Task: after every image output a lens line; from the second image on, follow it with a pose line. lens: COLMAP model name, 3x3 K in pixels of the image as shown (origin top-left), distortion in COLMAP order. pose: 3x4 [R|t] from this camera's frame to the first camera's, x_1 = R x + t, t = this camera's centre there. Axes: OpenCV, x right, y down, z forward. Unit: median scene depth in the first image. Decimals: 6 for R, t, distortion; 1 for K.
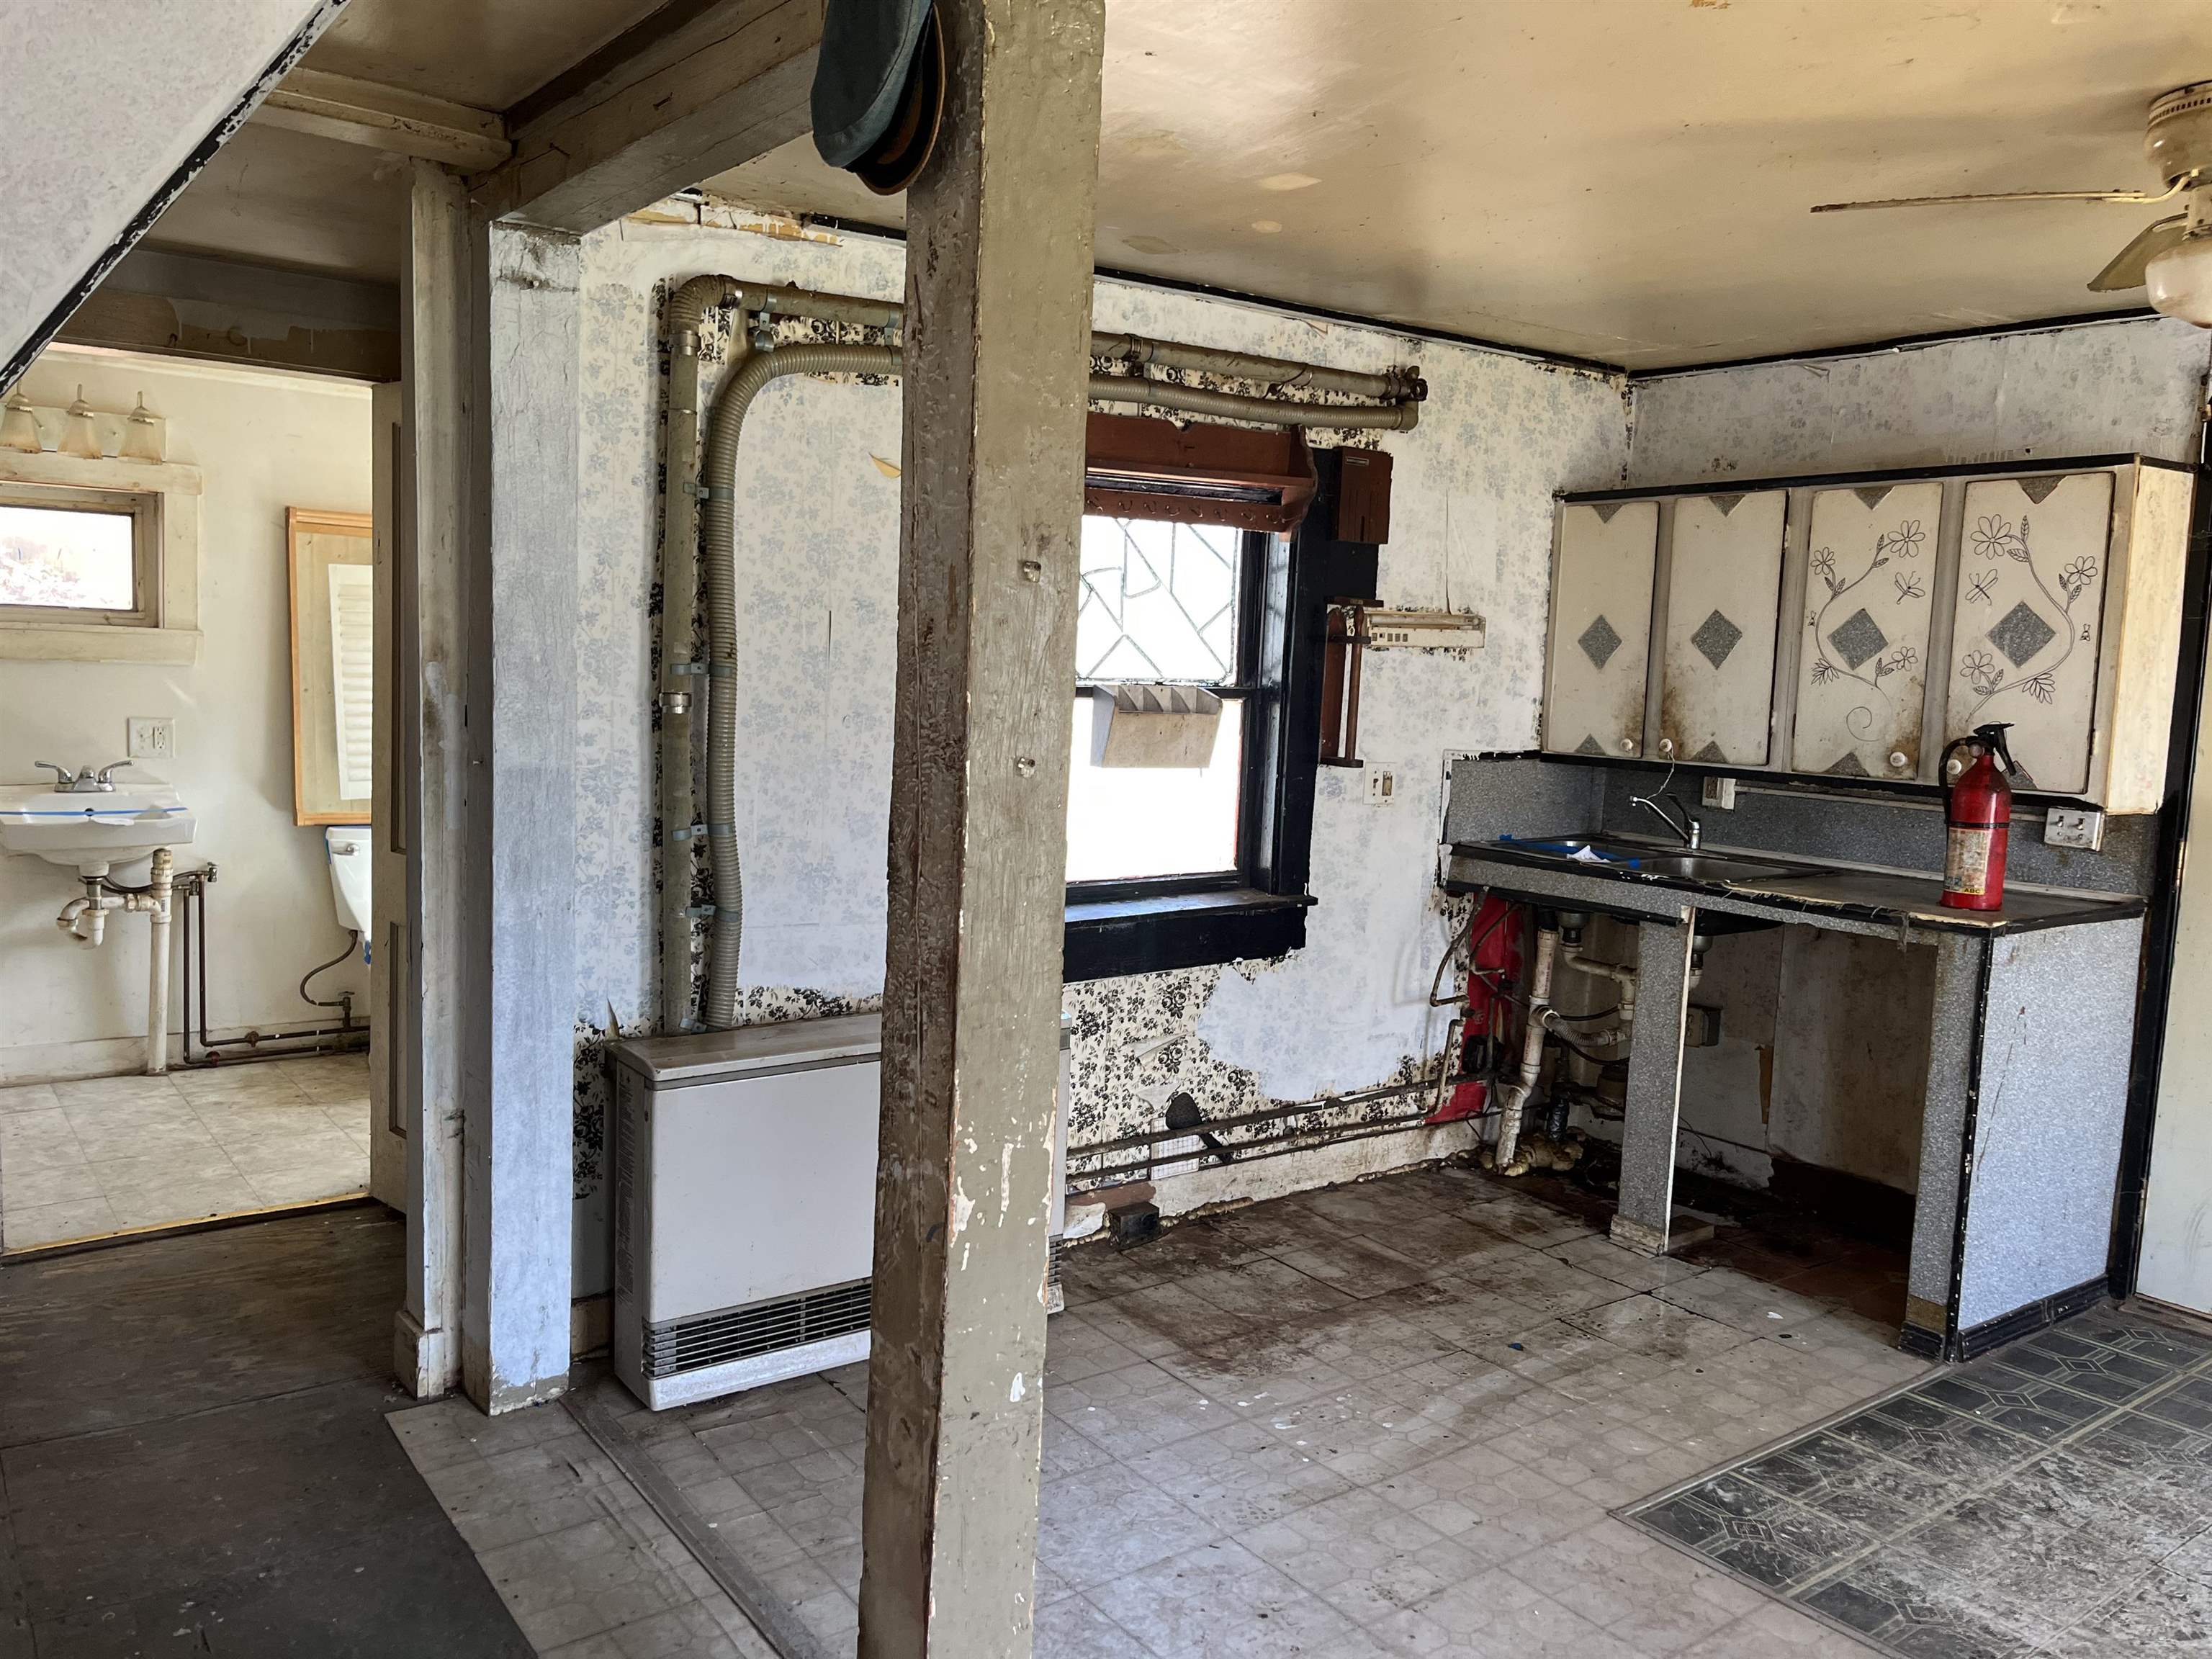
lens RADIAL K [[1641.2, 0, 1106.0], [0, 1641.2, 829.5], [0, 0, 1]] dist [0.082137, -0.125716]
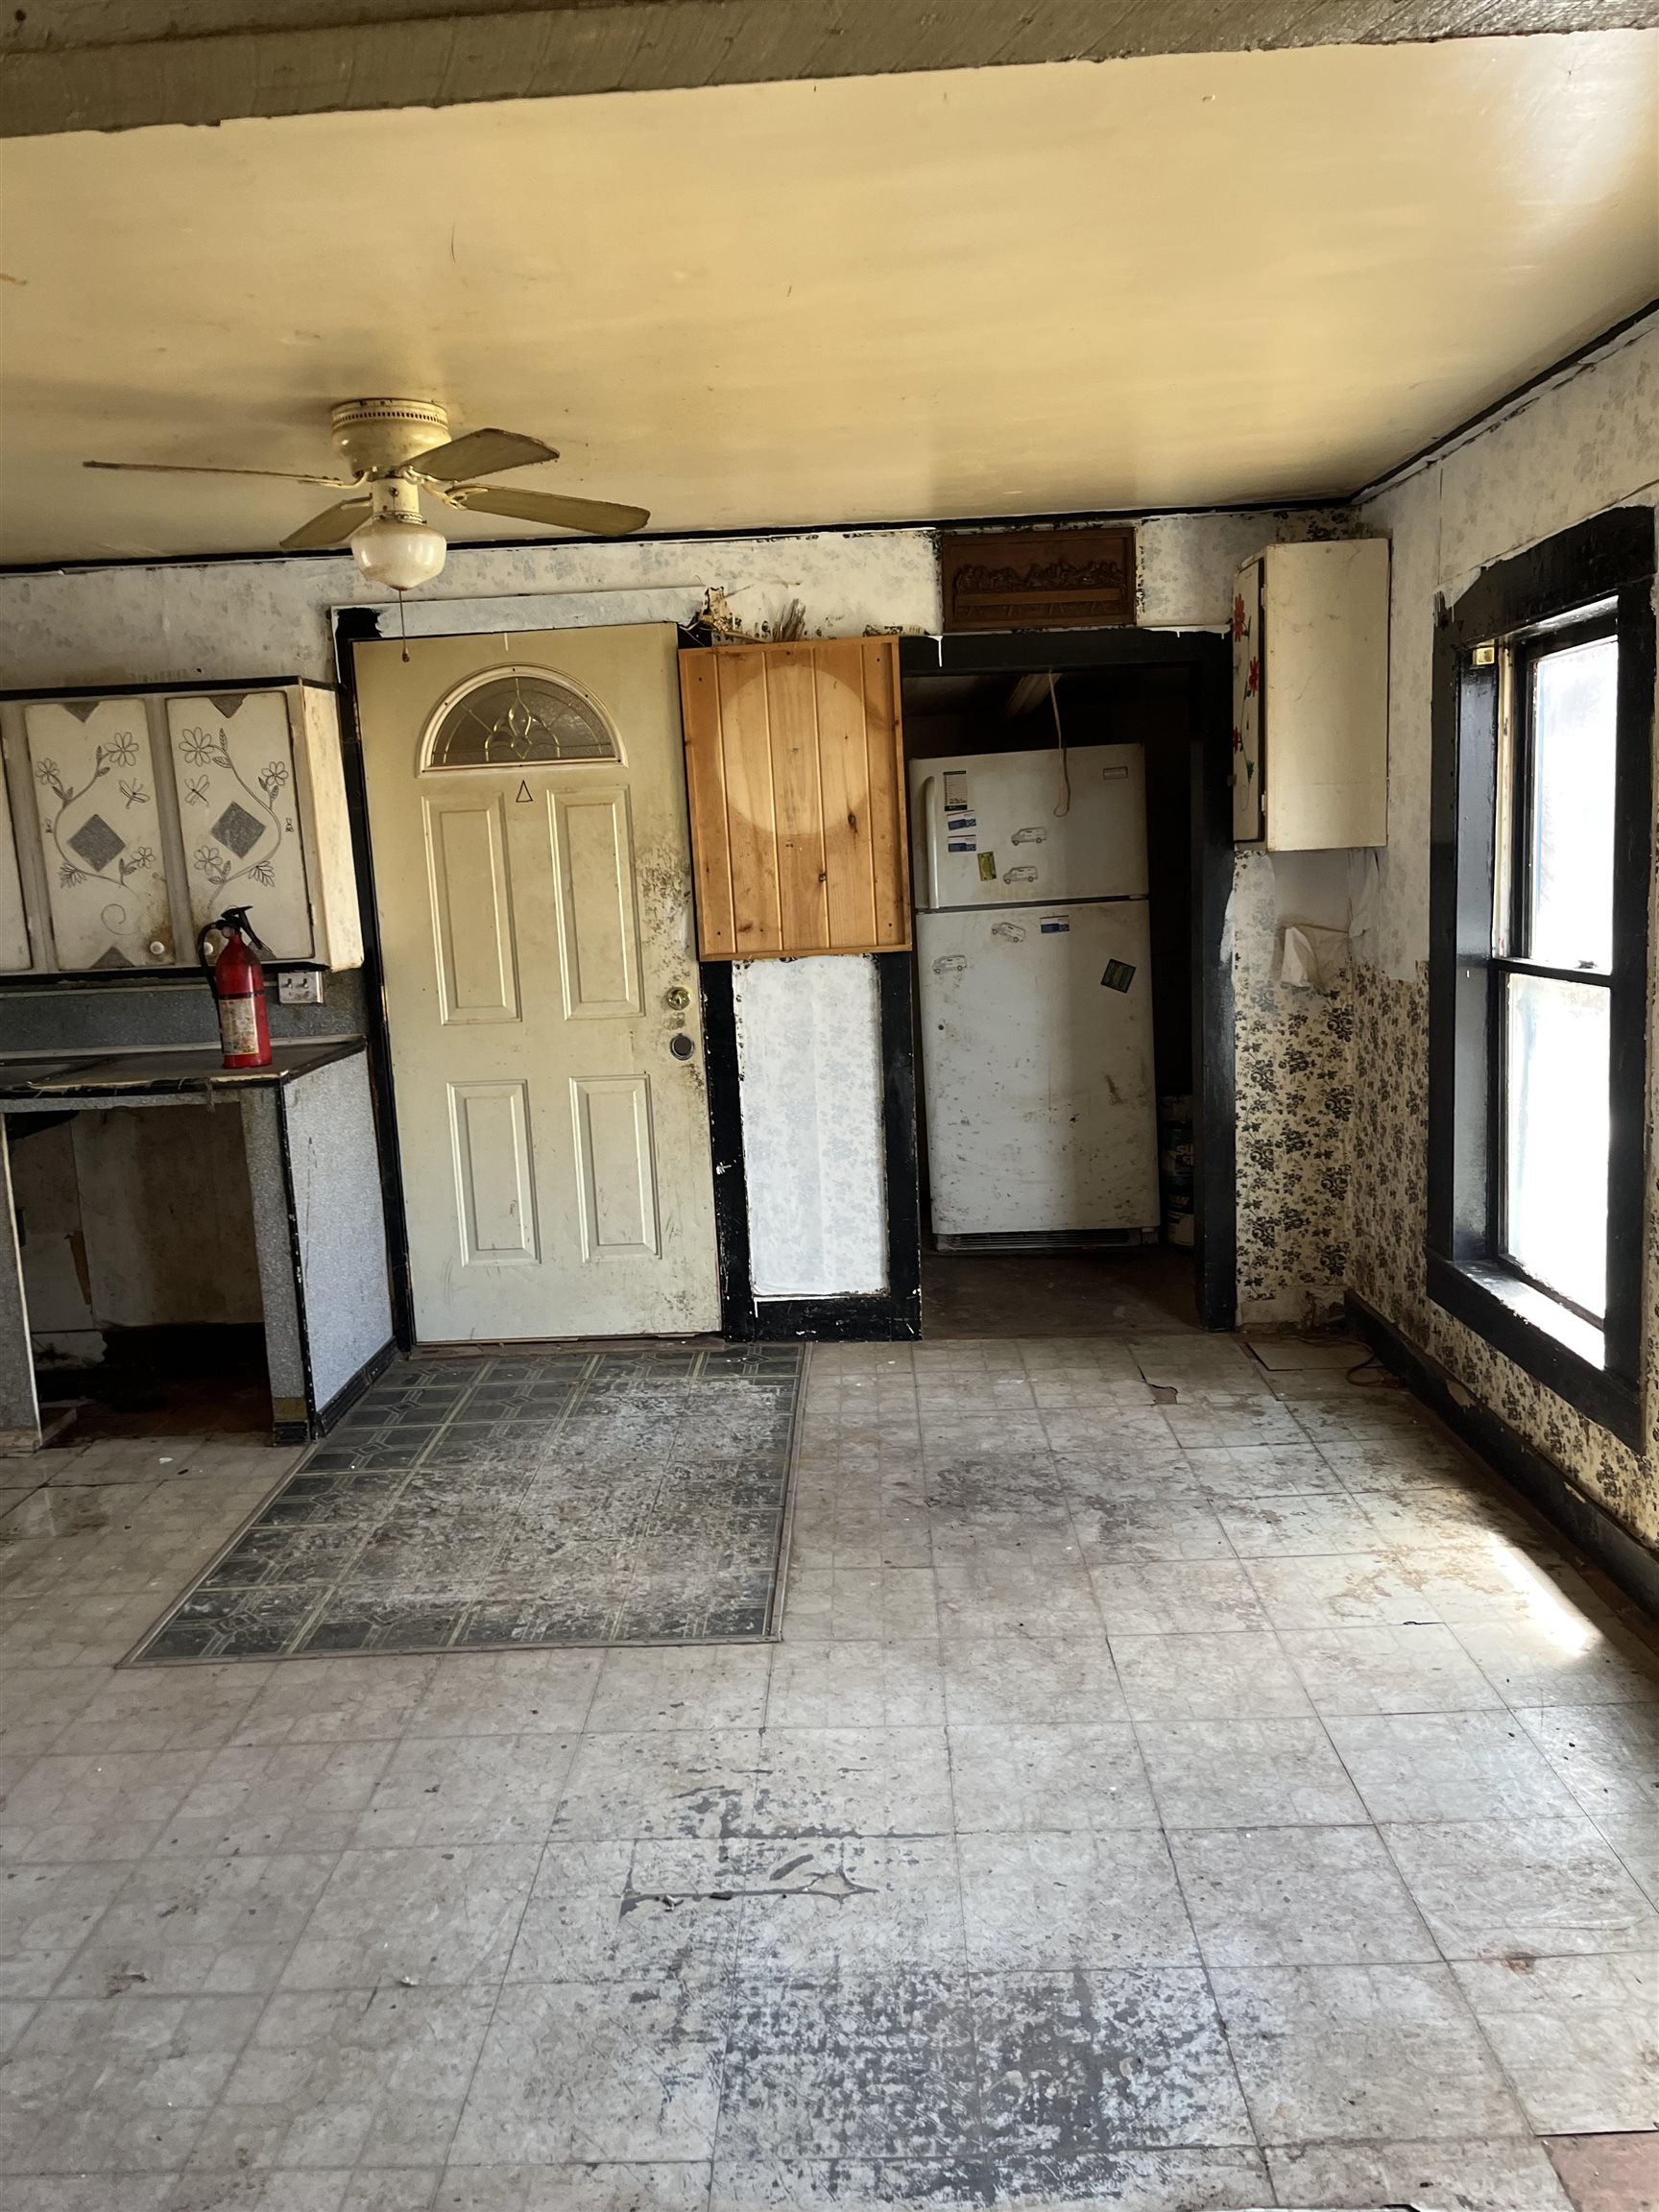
lens RADIAL K [[1661.0, 0, 829.9], [0, 1661.0, 1067.4], [0, 0, 1]] dist [0.003106, 0.003814]
pose [[0.596045, -0.173412, 0.784001, -0.153991], [0.152862, 0.983050, 0.101225, -0.007739], [-0.788266, 0.059509, 0.612450, -0.038732]]
